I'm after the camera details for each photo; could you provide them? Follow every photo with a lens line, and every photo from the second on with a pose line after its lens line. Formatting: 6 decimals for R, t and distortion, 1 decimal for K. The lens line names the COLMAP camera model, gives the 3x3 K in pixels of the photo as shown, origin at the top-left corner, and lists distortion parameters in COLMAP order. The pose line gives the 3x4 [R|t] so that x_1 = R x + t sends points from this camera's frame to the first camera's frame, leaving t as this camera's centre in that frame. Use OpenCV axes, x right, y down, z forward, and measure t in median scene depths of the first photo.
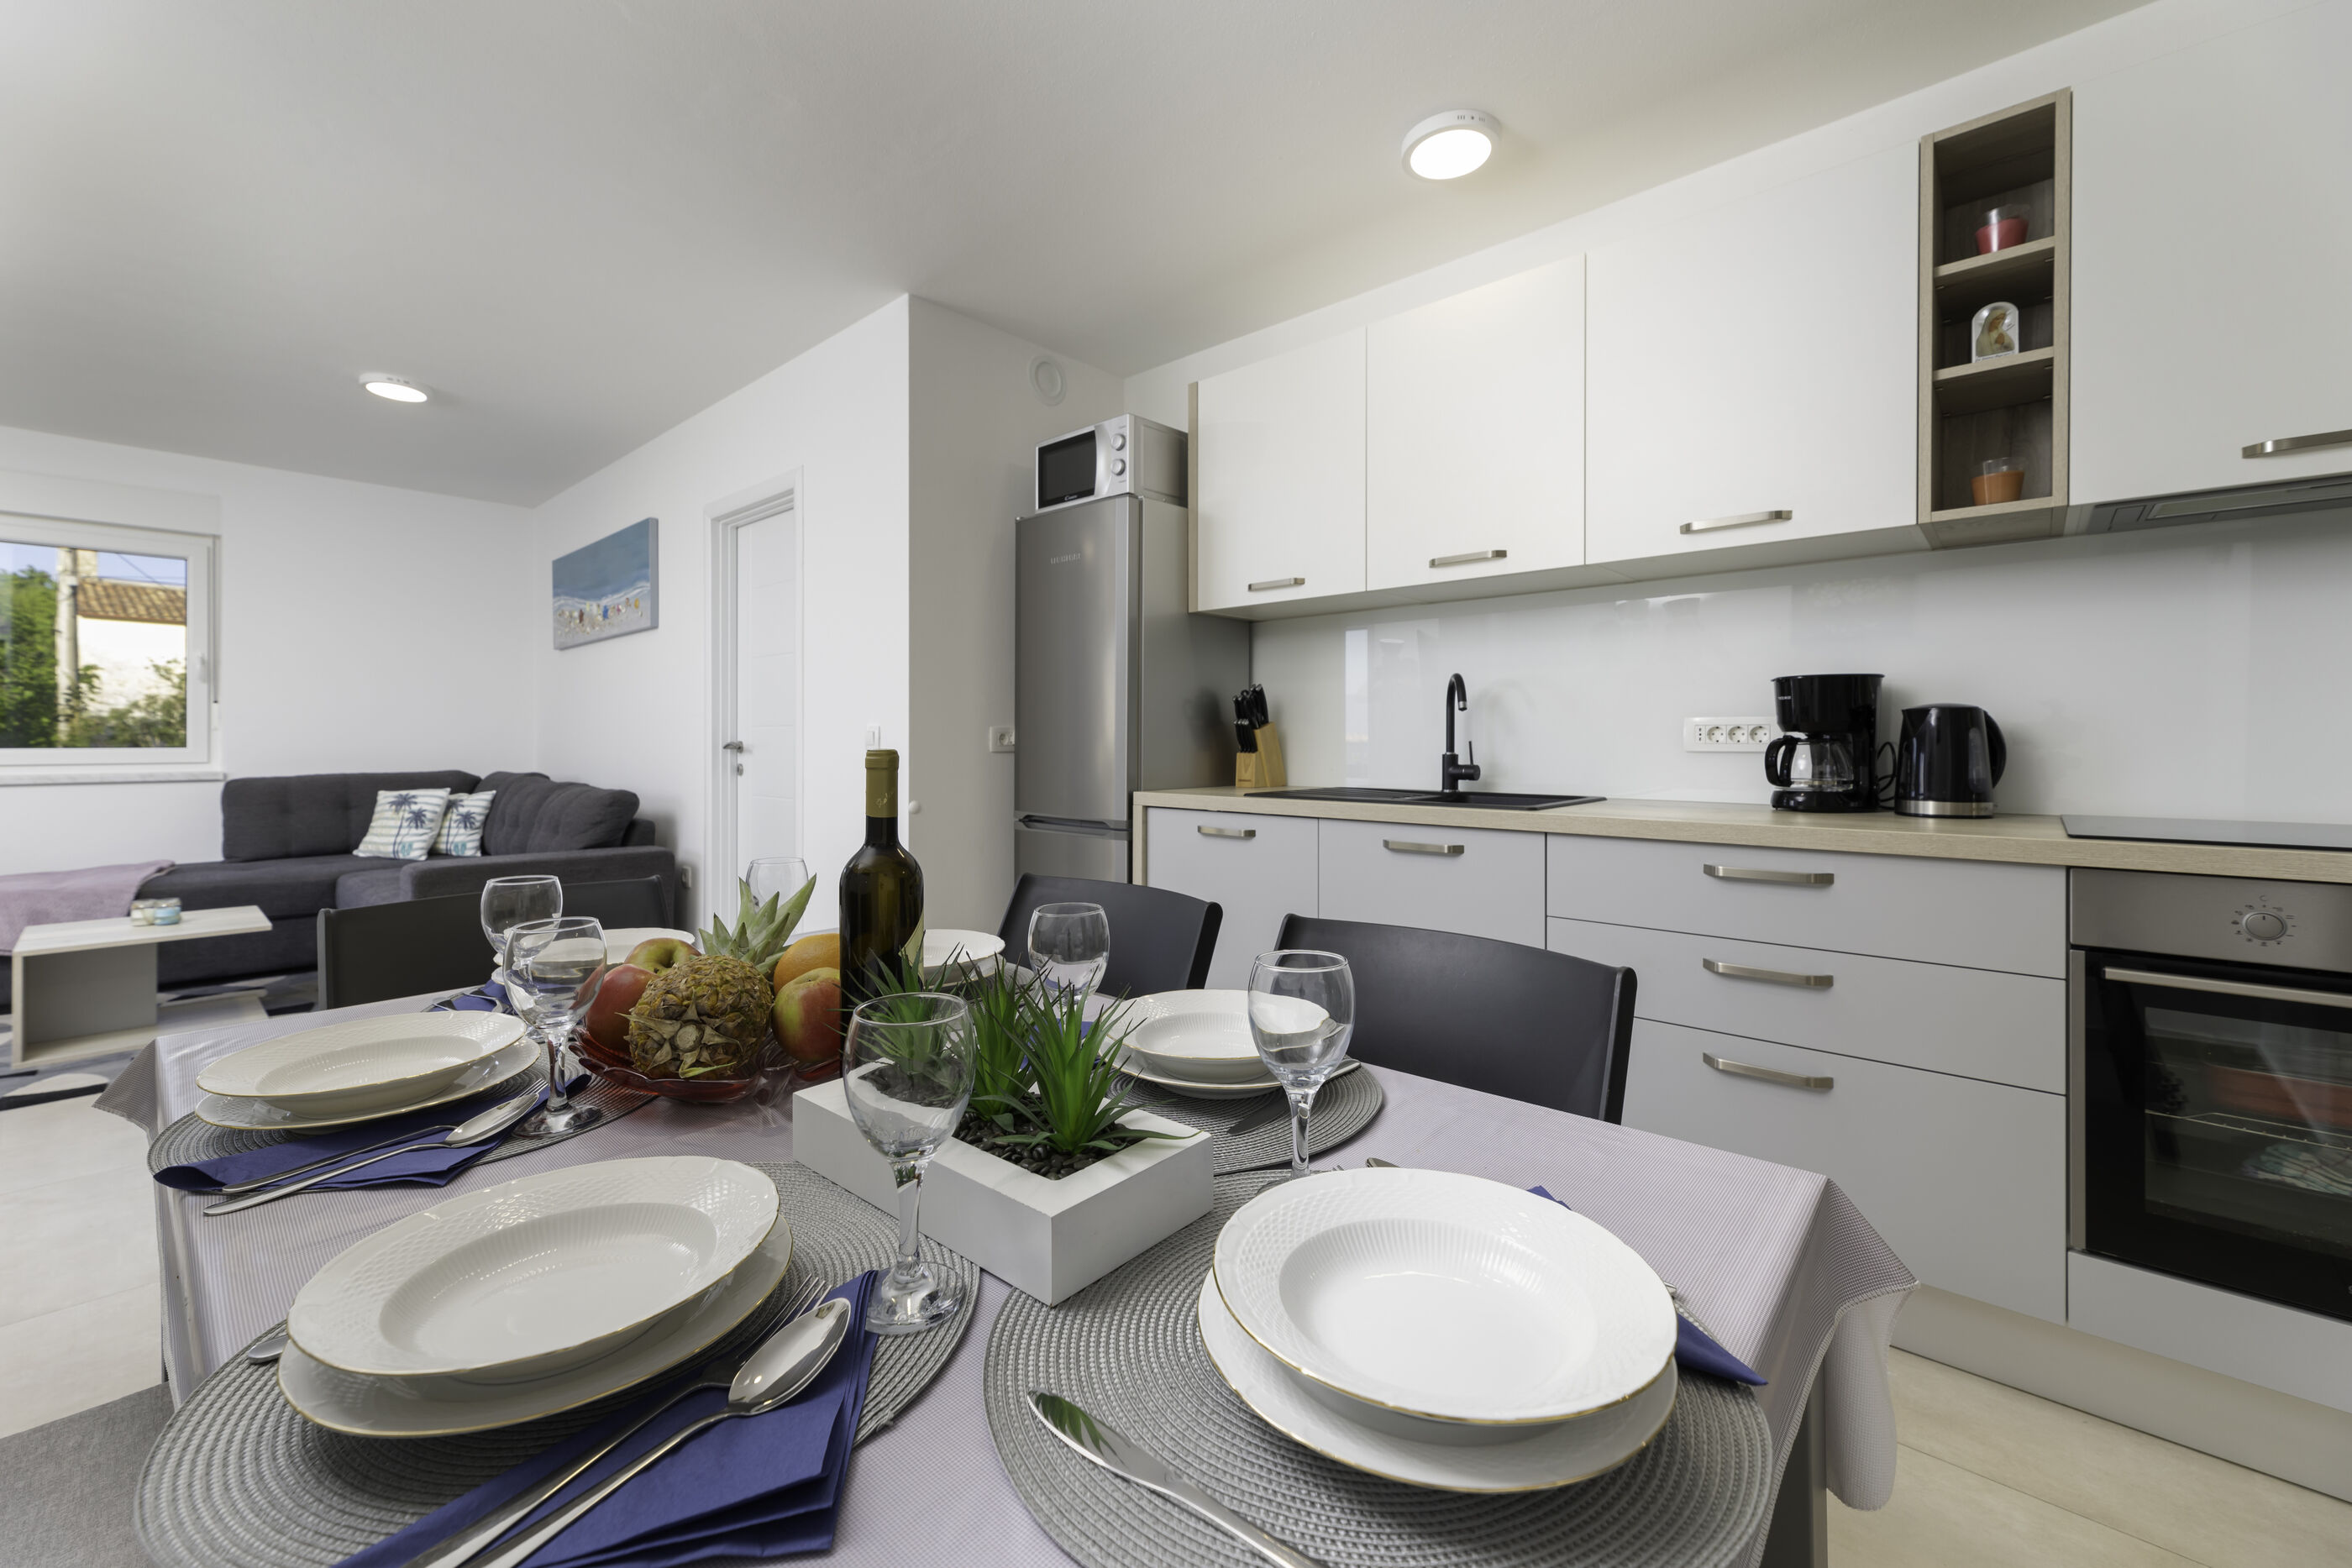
lens RADIAL K [[937.3, 0, 1154.4], [0, 937.3, 752.0], [0, 0, 1]] dist [0.001619, -0.000554]
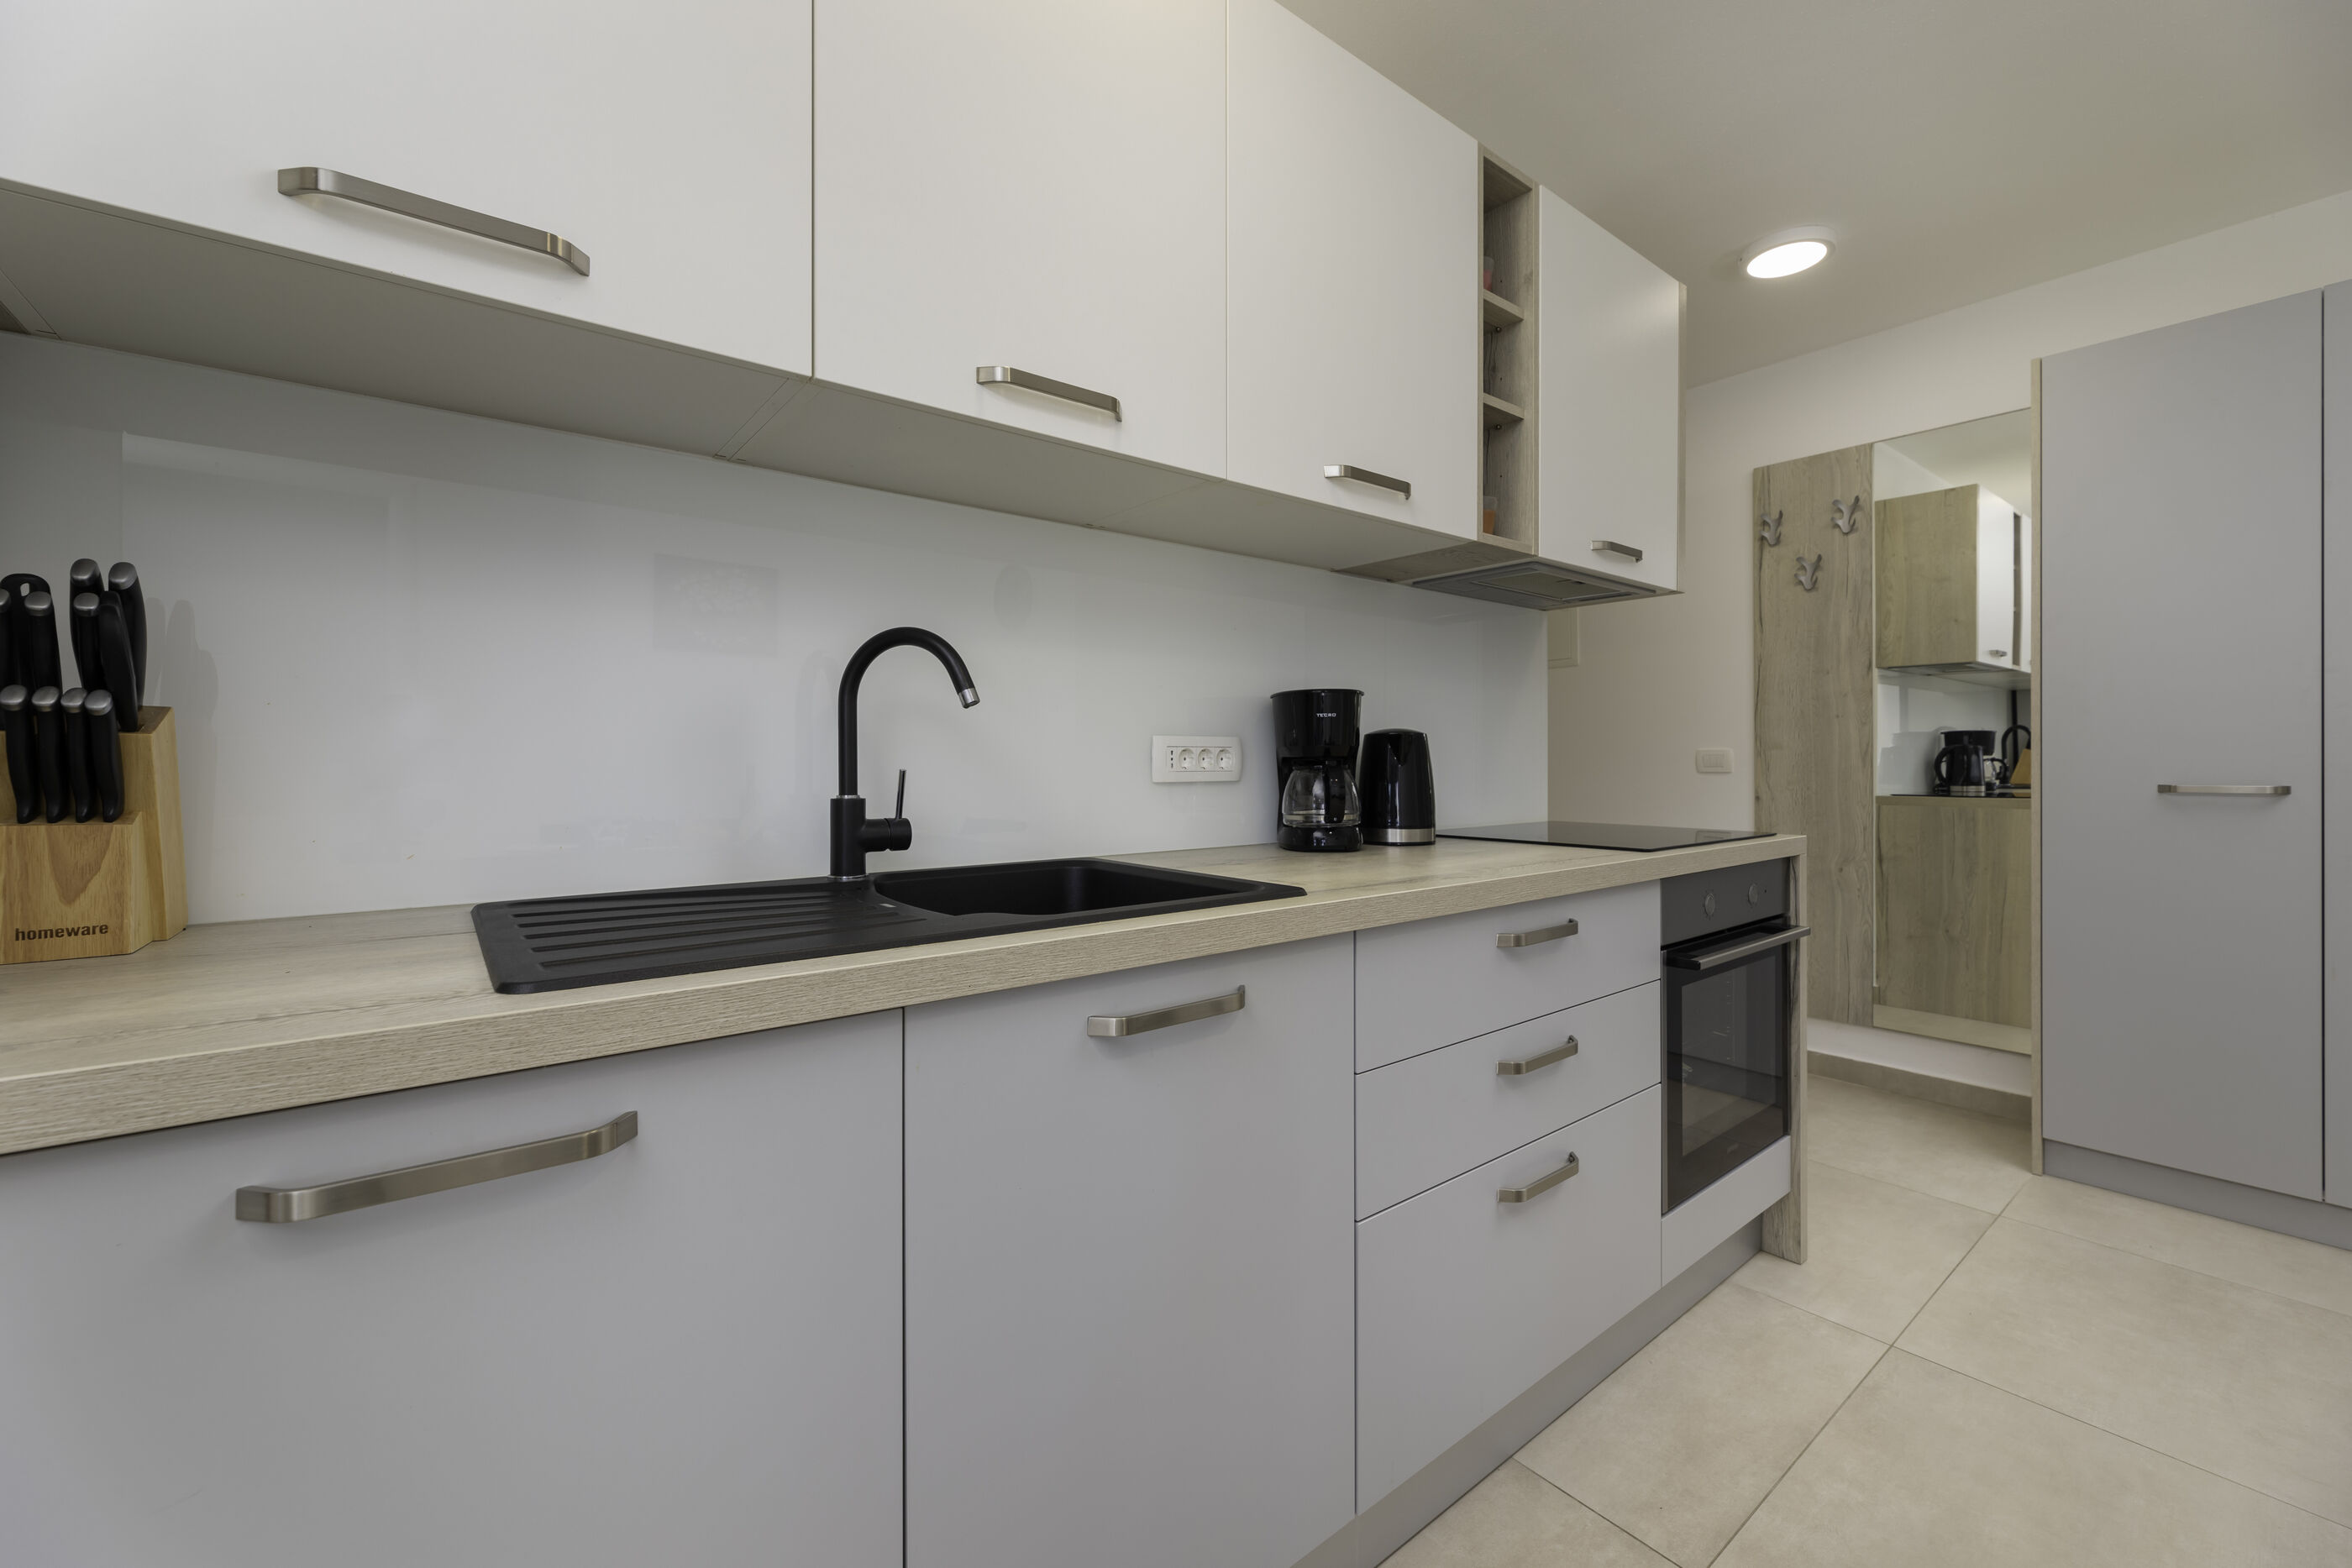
lens RADIAL K [[937.3, 0, 1179.6], [0, 937.3, 774.0], [0, 0, 1]] dist [0.001619, -0.000554]
pose [[0.154080, -0.001391, 0.988057, -0.122876], [0.021031, 0.999777, -0.001872, -0.005438], [-0.987834, 0.021068, 0.154075, 0.765792]]
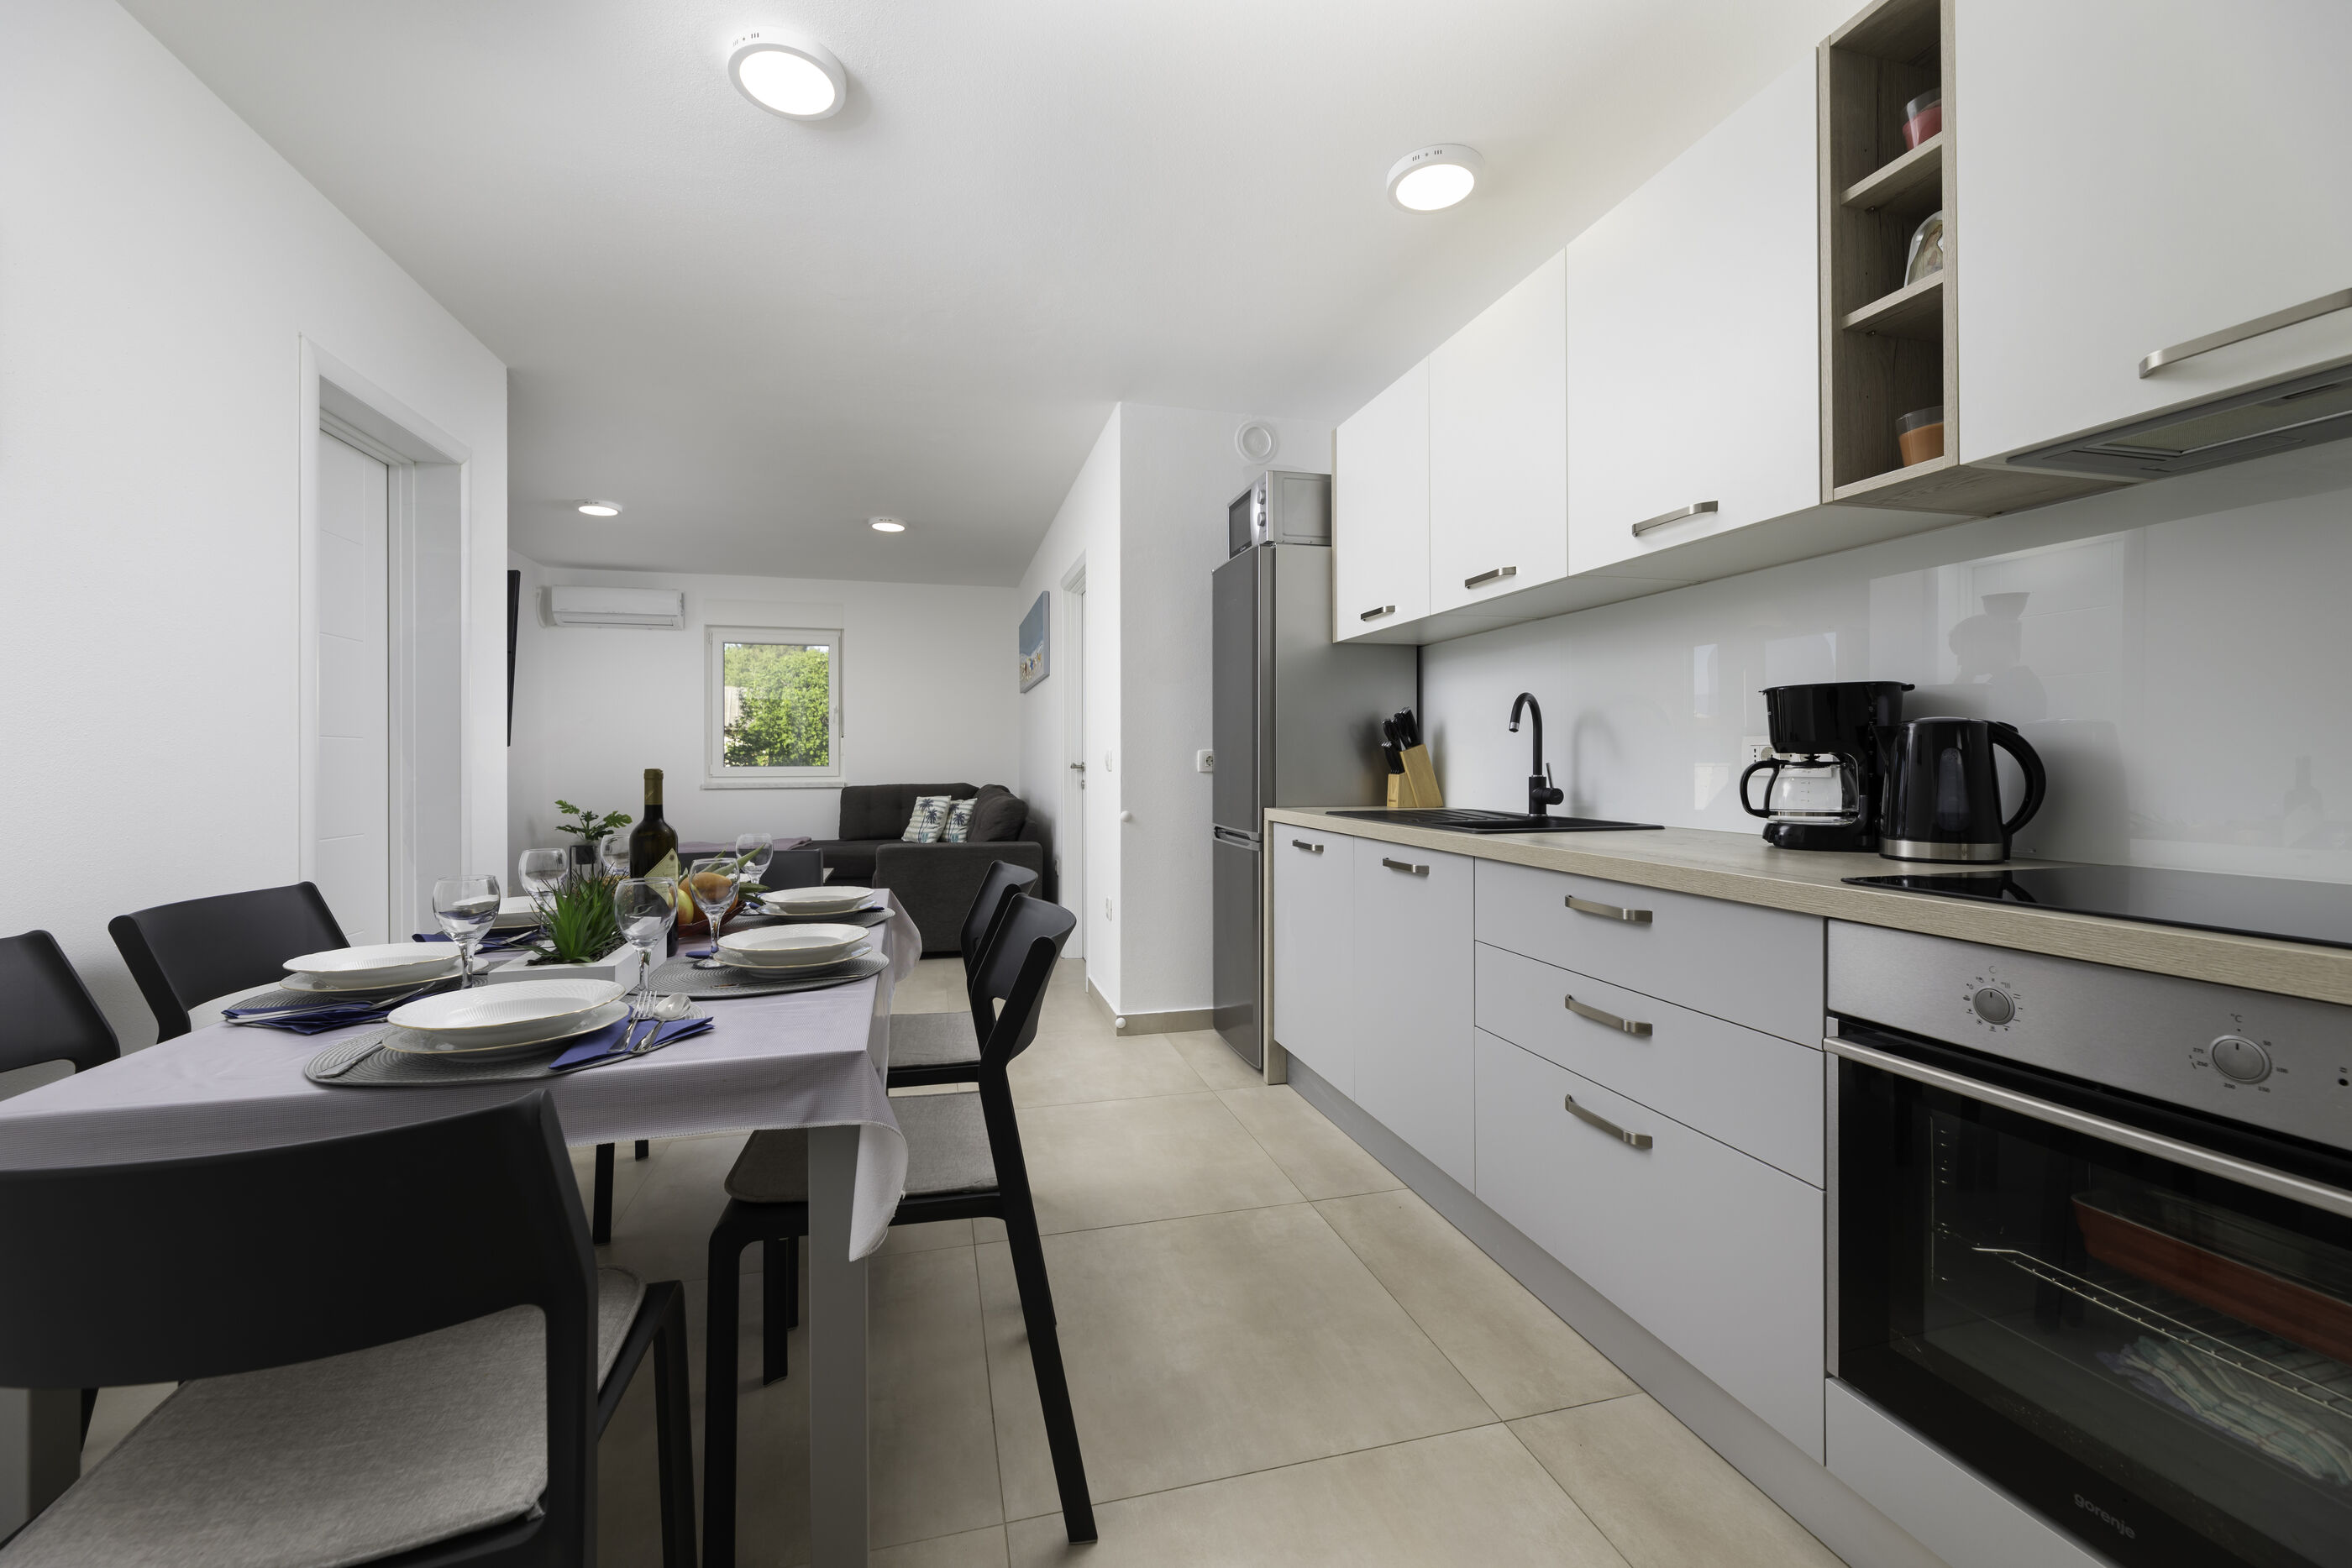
lens RADIAL K [[937.3, 0, 1153.4], [0, 937.3, 769.3], [0, 0, 1]] dist [0.001619, -0.000554]
pose [[0.836315, 0.004165, -0.548234, 0.512811], [-0.005461, 0.999985, -0.000735, -0.002402], [0.548223, 0.003609, 0.836325, -0.014527]]
